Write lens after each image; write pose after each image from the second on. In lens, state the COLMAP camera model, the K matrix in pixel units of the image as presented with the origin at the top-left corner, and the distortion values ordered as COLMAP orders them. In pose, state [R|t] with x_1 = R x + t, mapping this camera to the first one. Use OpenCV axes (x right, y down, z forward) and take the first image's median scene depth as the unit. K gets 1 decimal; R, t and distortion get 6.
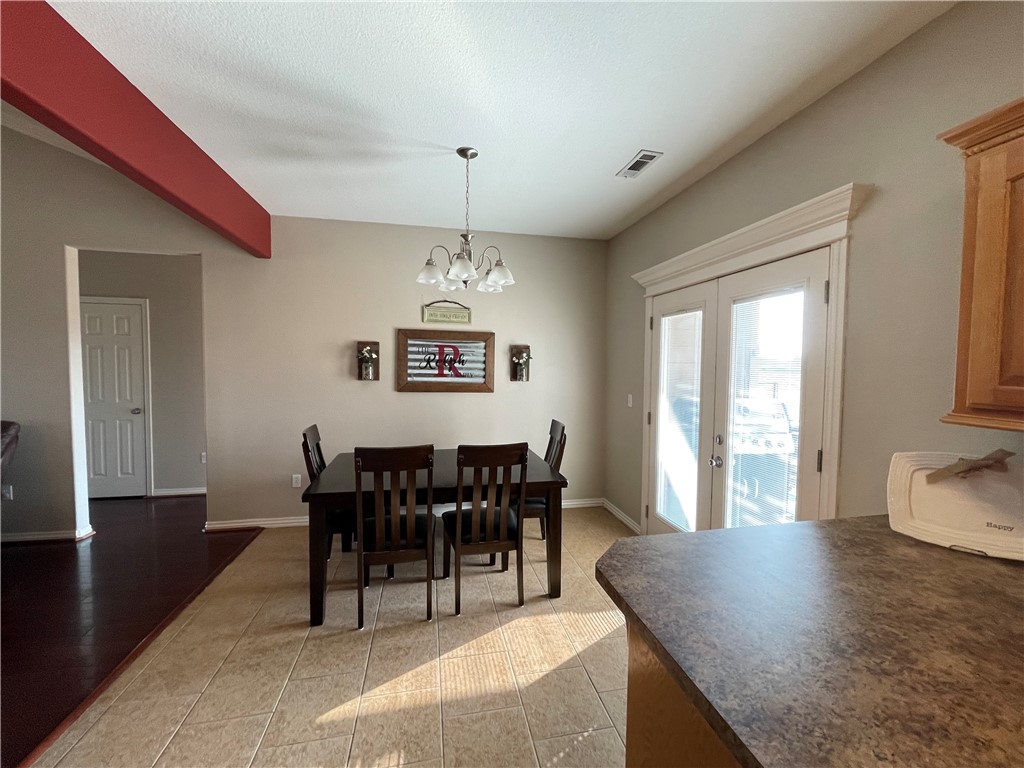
lens RADIAL K [[413.1, 0, 511.0], [0, 413.1, 383.3], [0, 0, 1]] dist [-0.001567, 0.001338]
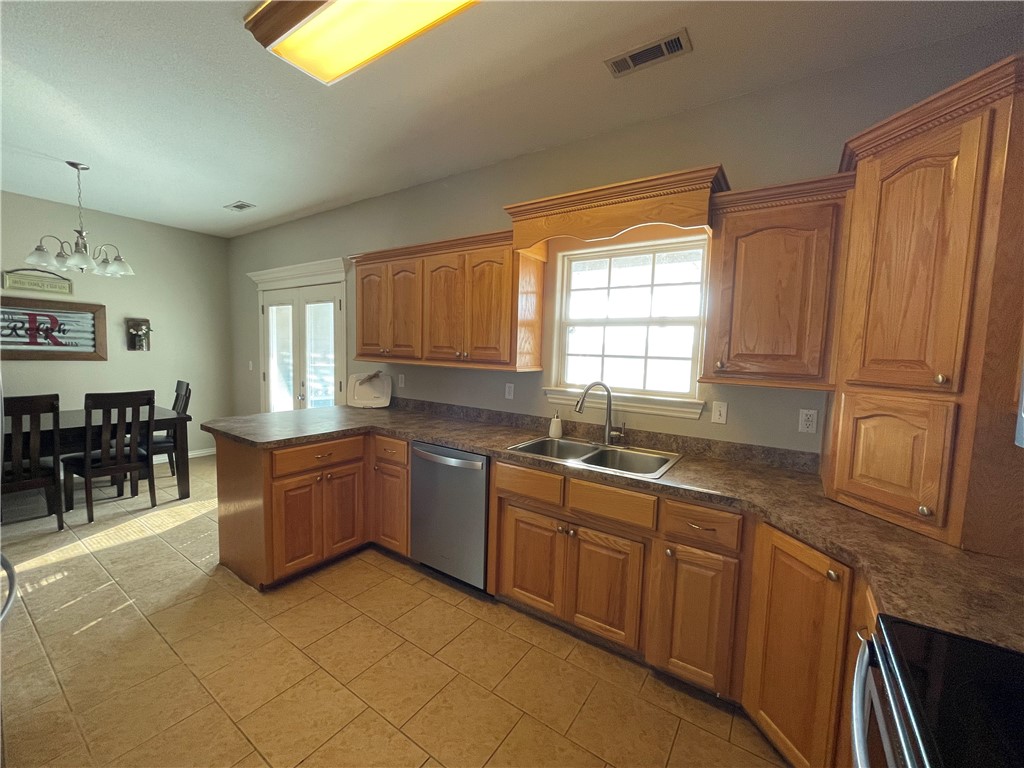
lens RADIAL K [[413.1, 0, 514.8], [0, 413.1, 383.8], [0, 0, 1]] dist [-0.001567, 0.001338]
pose [[0.713701, -0.045358, 0.698980, -0.042287], [0.009041, 0.998415, 0.055558, 0.034540], [-0.700392, -0.033332, 0.712980, -0.565295]]
